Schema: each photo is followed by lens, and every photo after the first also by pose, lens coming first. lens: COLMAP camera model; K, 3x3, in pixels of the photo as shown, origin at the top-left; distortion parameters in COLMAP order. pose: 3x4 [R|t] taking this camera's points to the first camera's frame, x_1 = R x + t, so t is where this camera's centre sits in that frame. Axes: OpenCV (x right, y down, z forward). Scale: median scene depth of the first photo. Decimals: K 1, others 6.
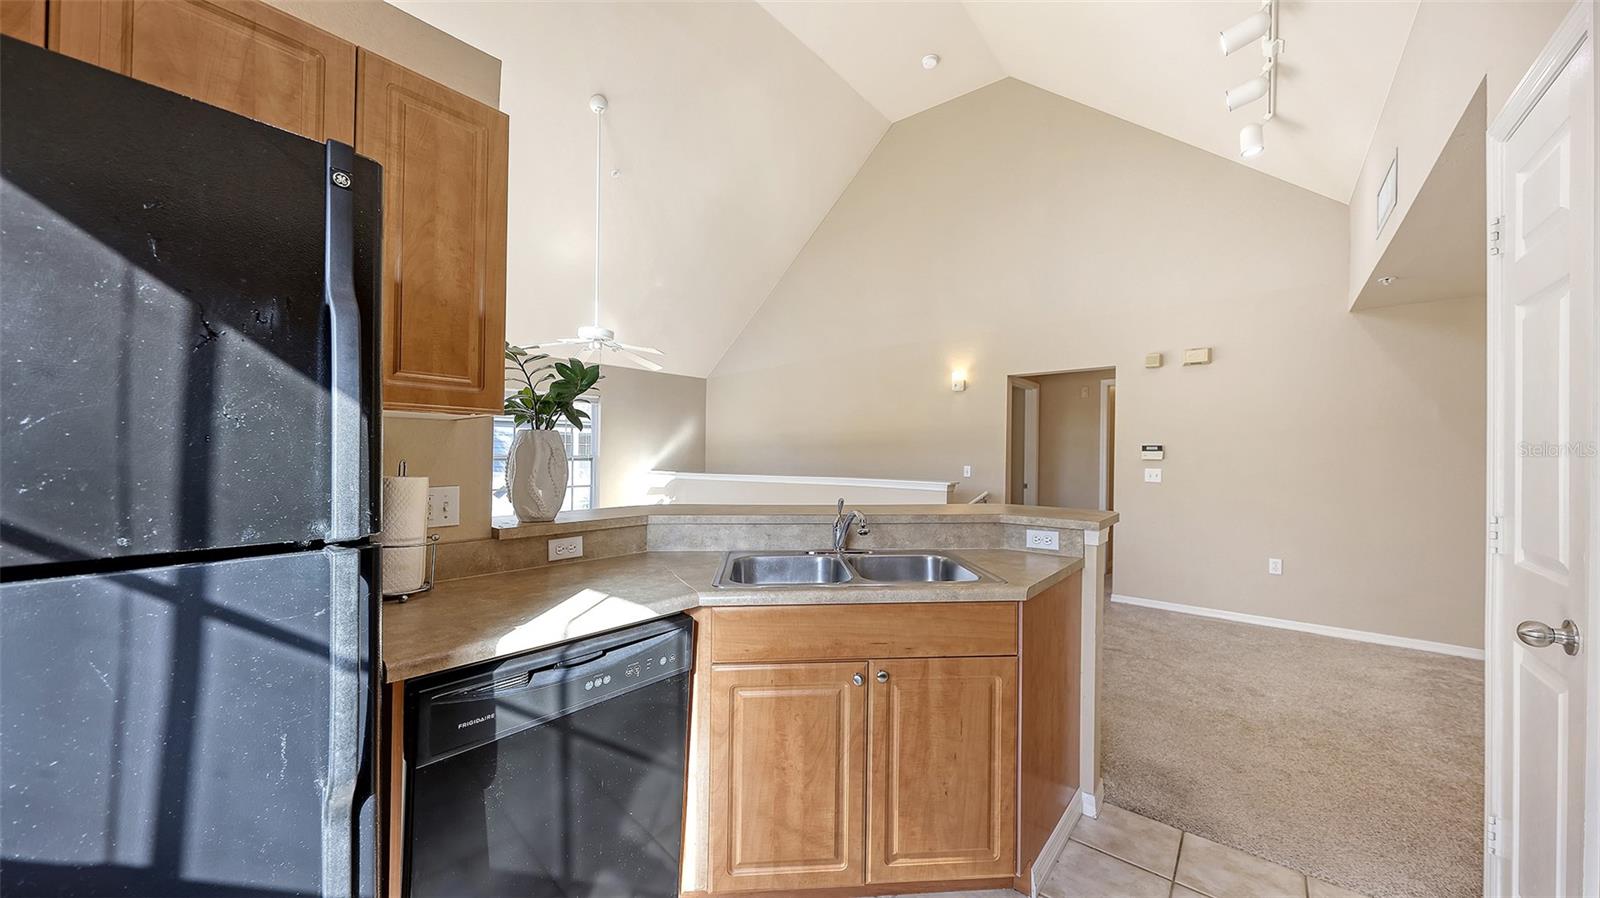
lens RADIAL K [[543.8, 0, 807.8], [0, 543.8, 455.1], [0, 0, 1]] dist [0.001070, -0.000012]
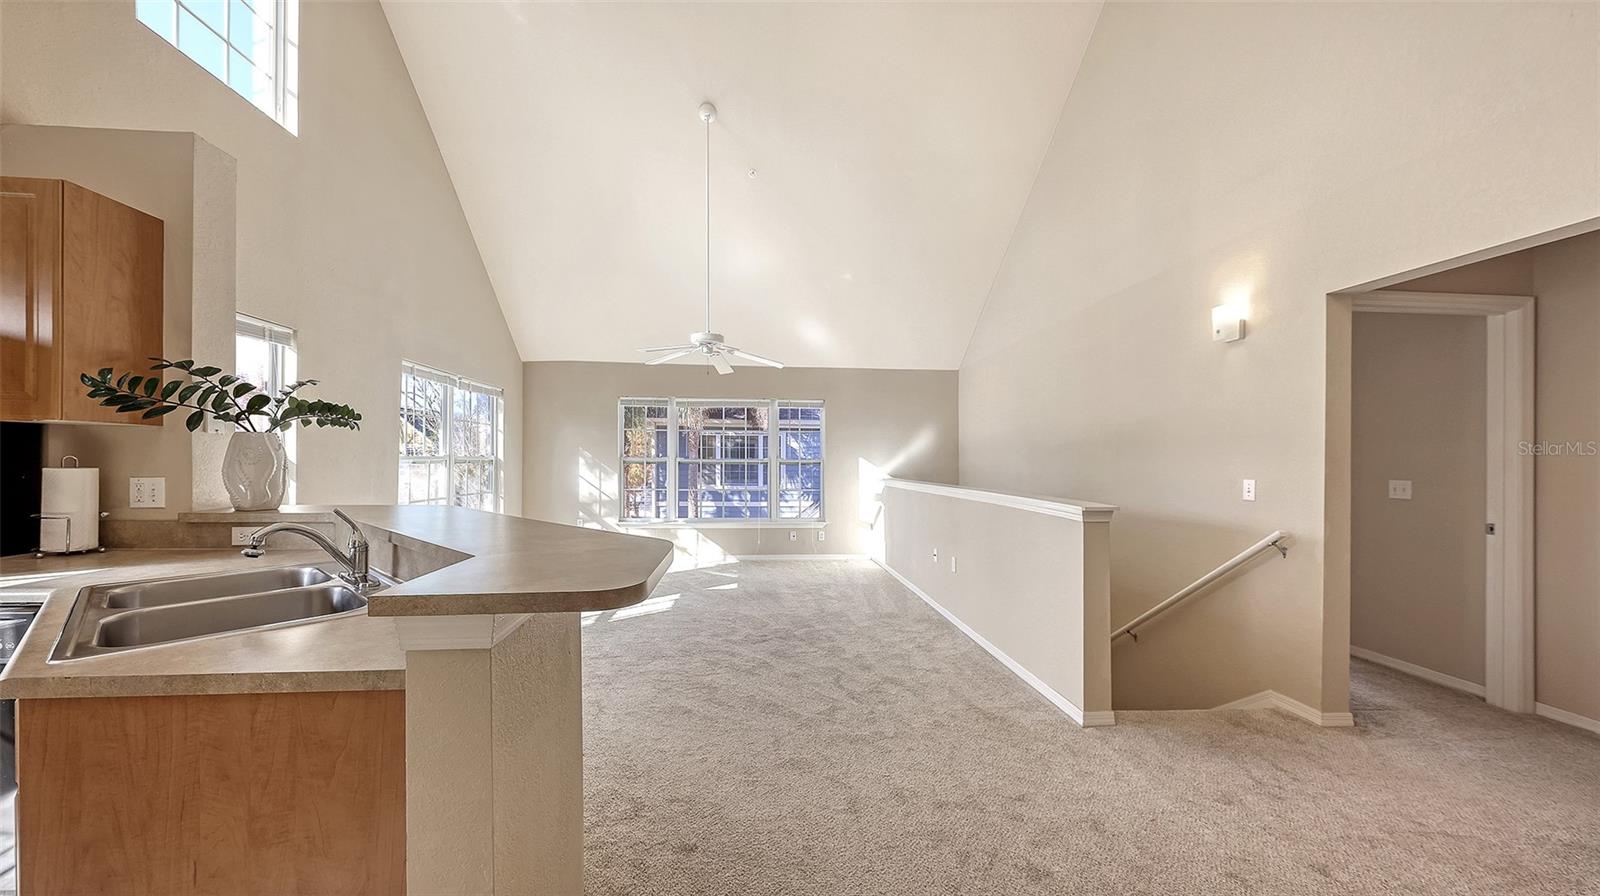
lens RADIAL K [[557.1, 0, 792.7], [0, 557.1, 456.5], [0, 0, 1]] dist [0.000061, 0.000138]
pose [[0.704417, -0.003328, -0.709779, 0.476876], [-0.004804, 0.999944, -0.009457, 0.004710], [0.709770, 0.010071, 0.704361, 0.399098]]
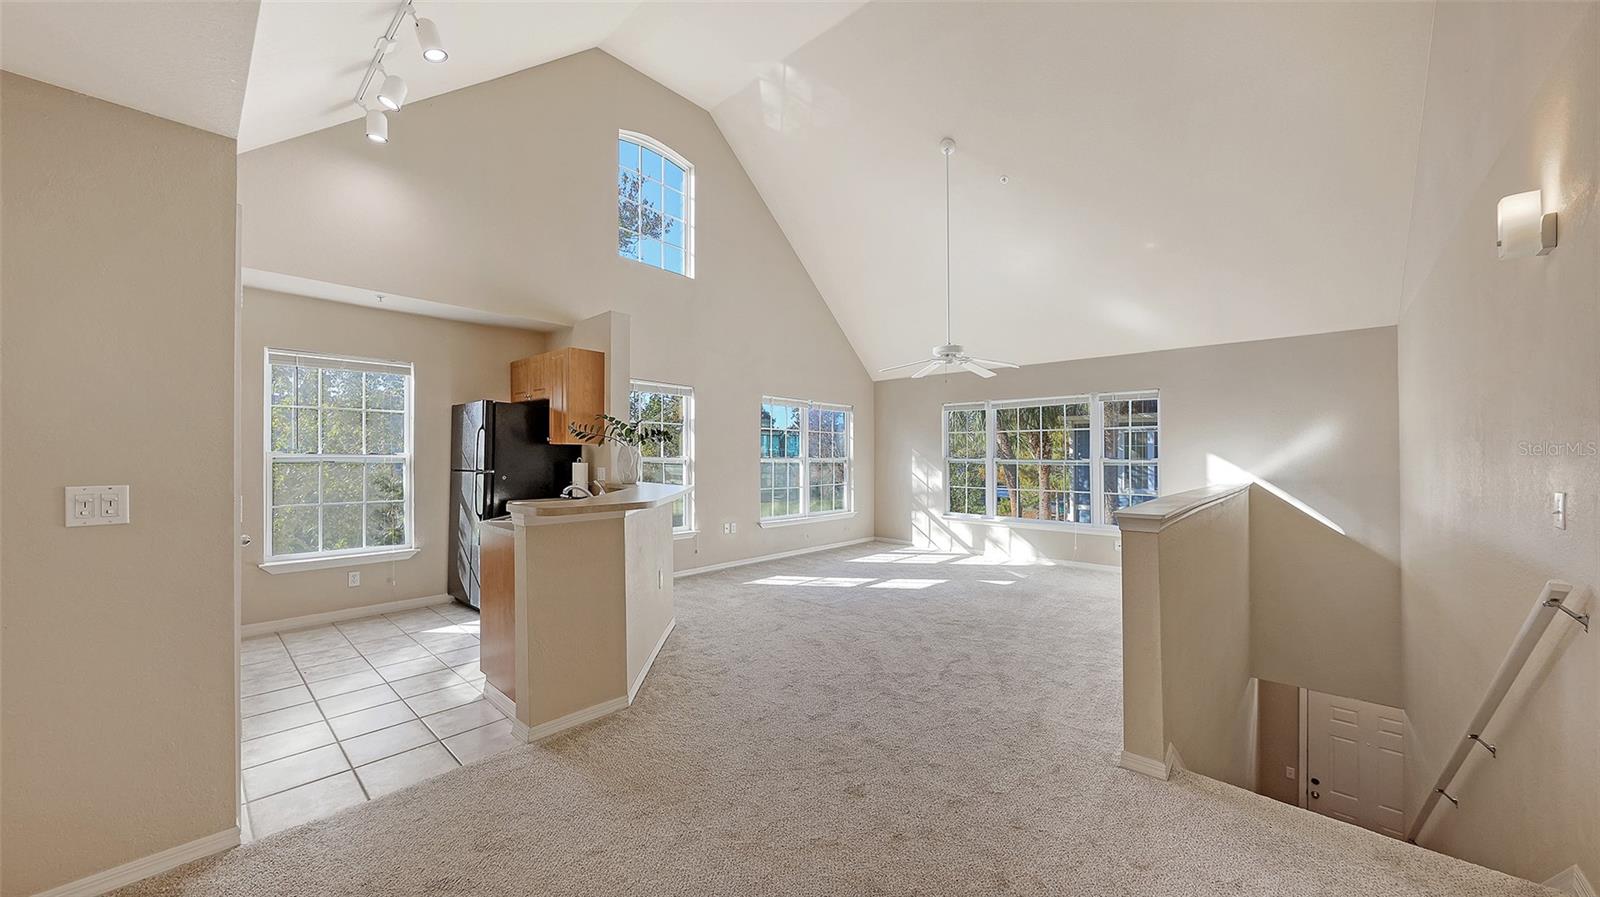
lens RADIAL K [[557.1, 0, 792.7], [0, 557.1, 457.0], [0, 0, 1]] dist [0.000061, 0.000138]
pose [[-0.047434, -0.005872, -0.998857, 0.812047], [-0.006388, 0.999964, -0.005575, 0.004839], [0.998854, 0.006117, -0.047469, 0.771432]]
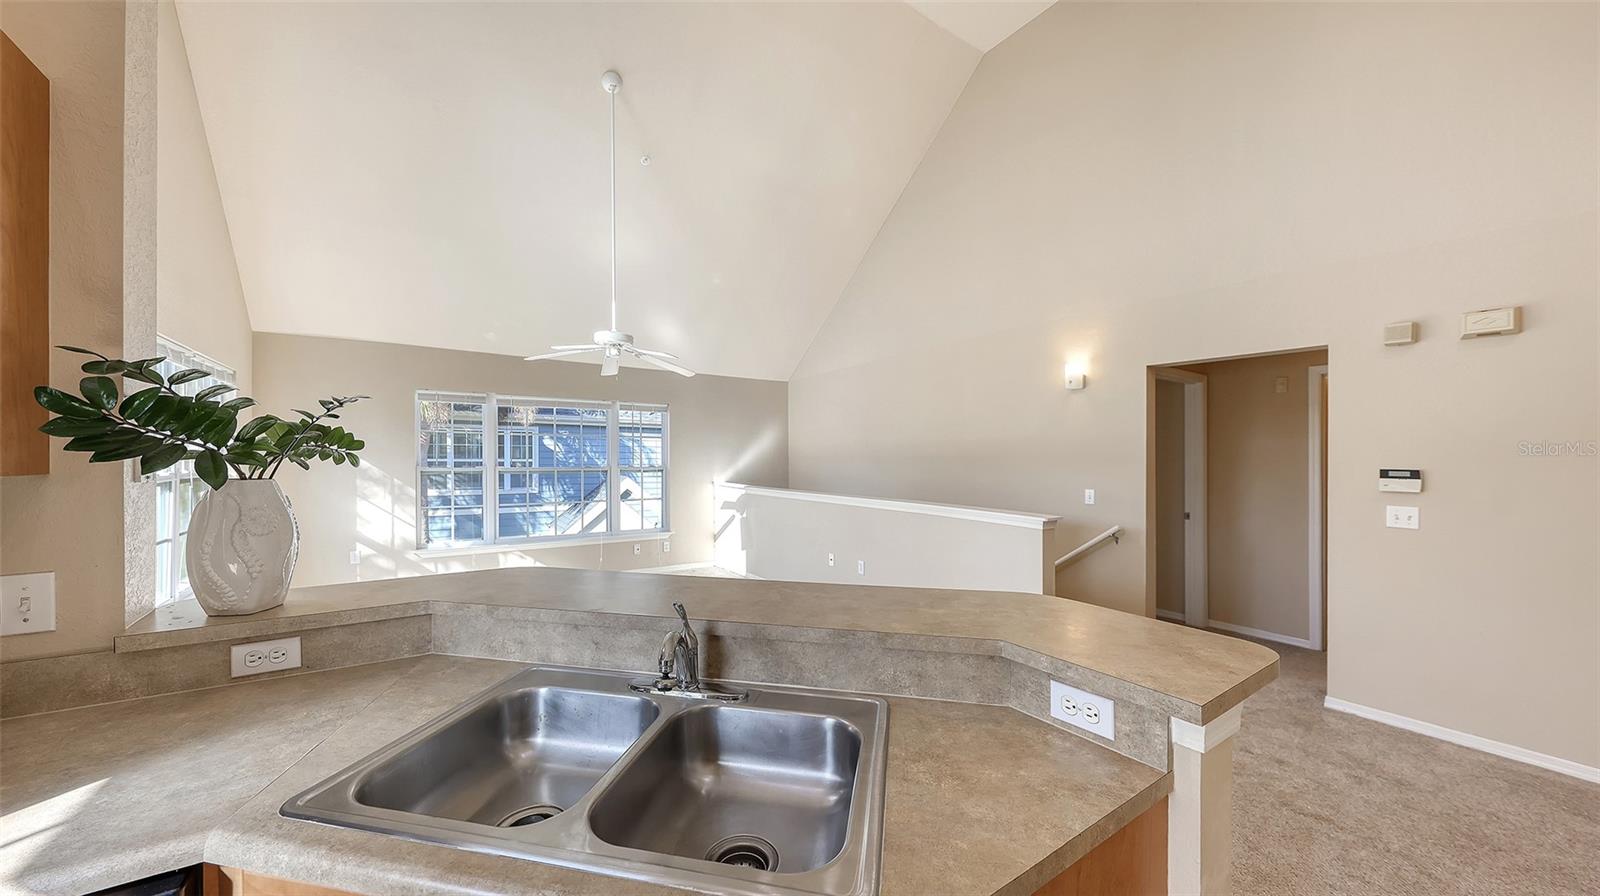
lens RADIAL K [[558.6, 0, 791.6], [0, 558.6, 447.5], [0, 0, 1]] dist [-0.000687, -0.000444]
pose [[0.961472, -0.000077, -0.274902, 0.148735], [-0.004436, 0.999865, -0.015795, -0.031890], [0.274866, 0.016406, 0.961342, 0.207454]]
